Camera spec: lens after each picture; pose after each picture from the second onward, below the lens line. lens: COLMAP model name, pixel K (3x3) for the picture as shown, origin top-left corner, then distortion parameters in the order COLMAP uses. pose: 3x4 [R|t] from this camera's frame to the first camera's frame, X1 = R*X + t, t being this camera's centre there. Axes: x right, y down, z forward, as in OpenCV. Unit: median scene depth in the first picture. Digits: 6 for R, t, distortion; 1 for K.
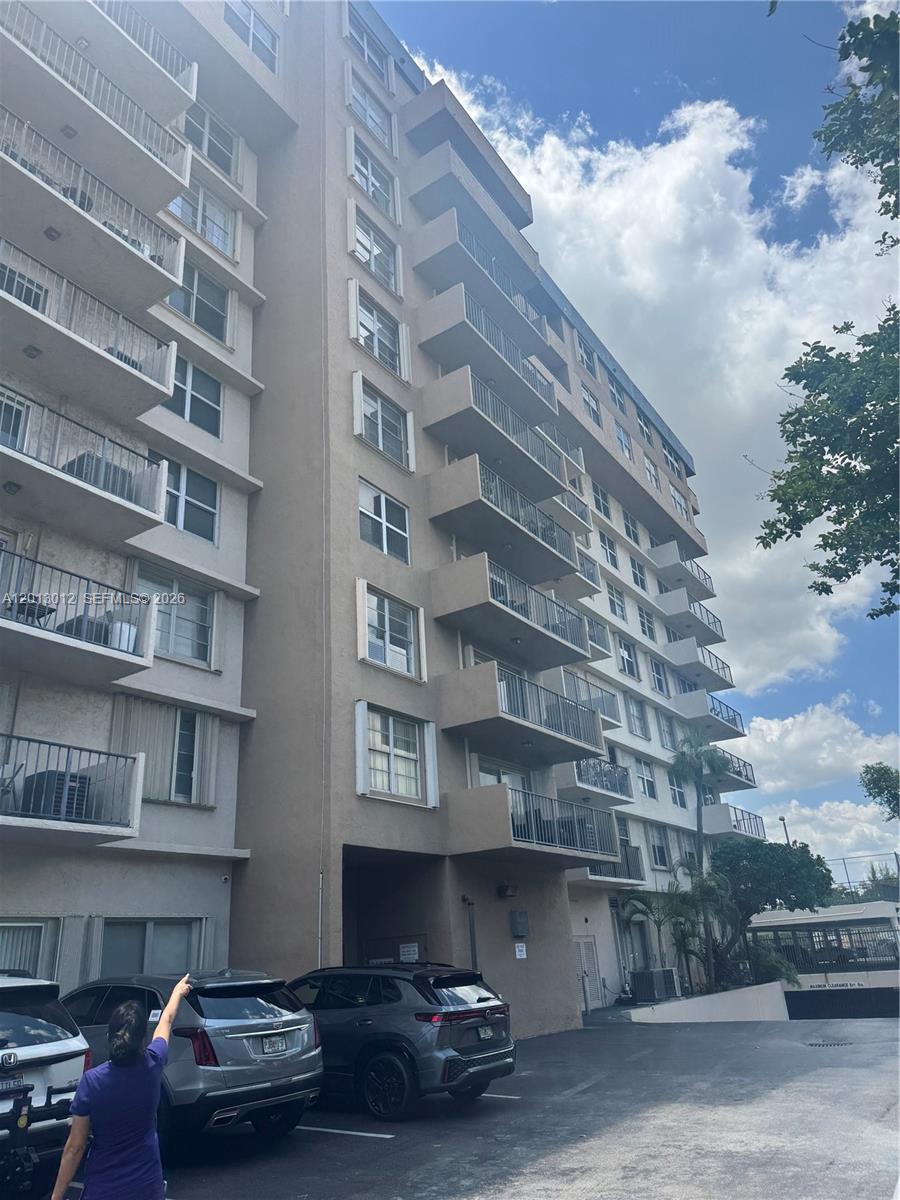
lens RADIAL K [[843.2, 0, 442.2], [0, 843.2, 597.4], [0, 0, 1]] dist [0.013262, -0.021228]
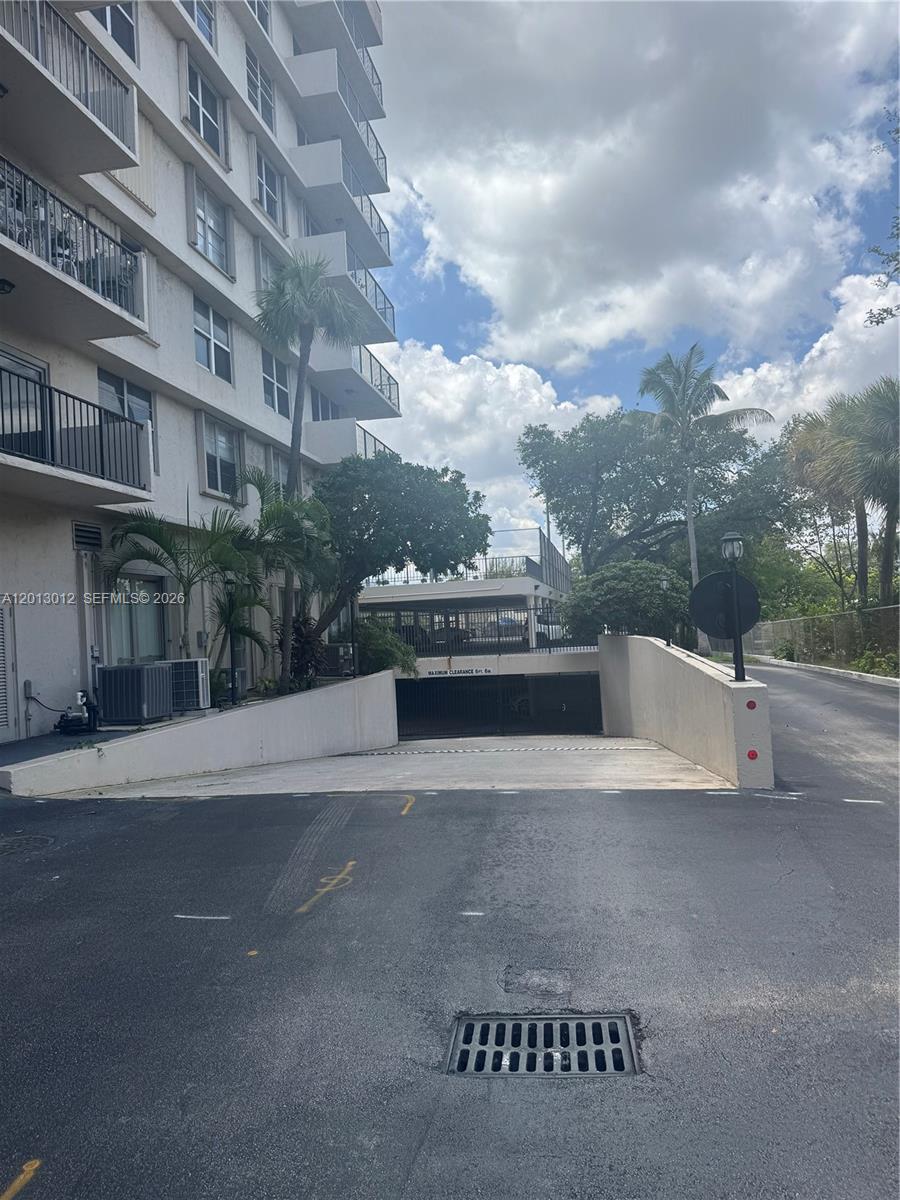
lens RADIAL K [[843.2, 0, 451.3], [0, 843.2, 598.8], [0, 0, 1]] dist [0.013262, -0.021228]
pose [[0.915396, 0.024848, 0.401788, 0.164020], [-0.164643, 0.933906, 0.317352, 0.169724], [-0.367347, -0.356654, 0.858984, 0.405395]]
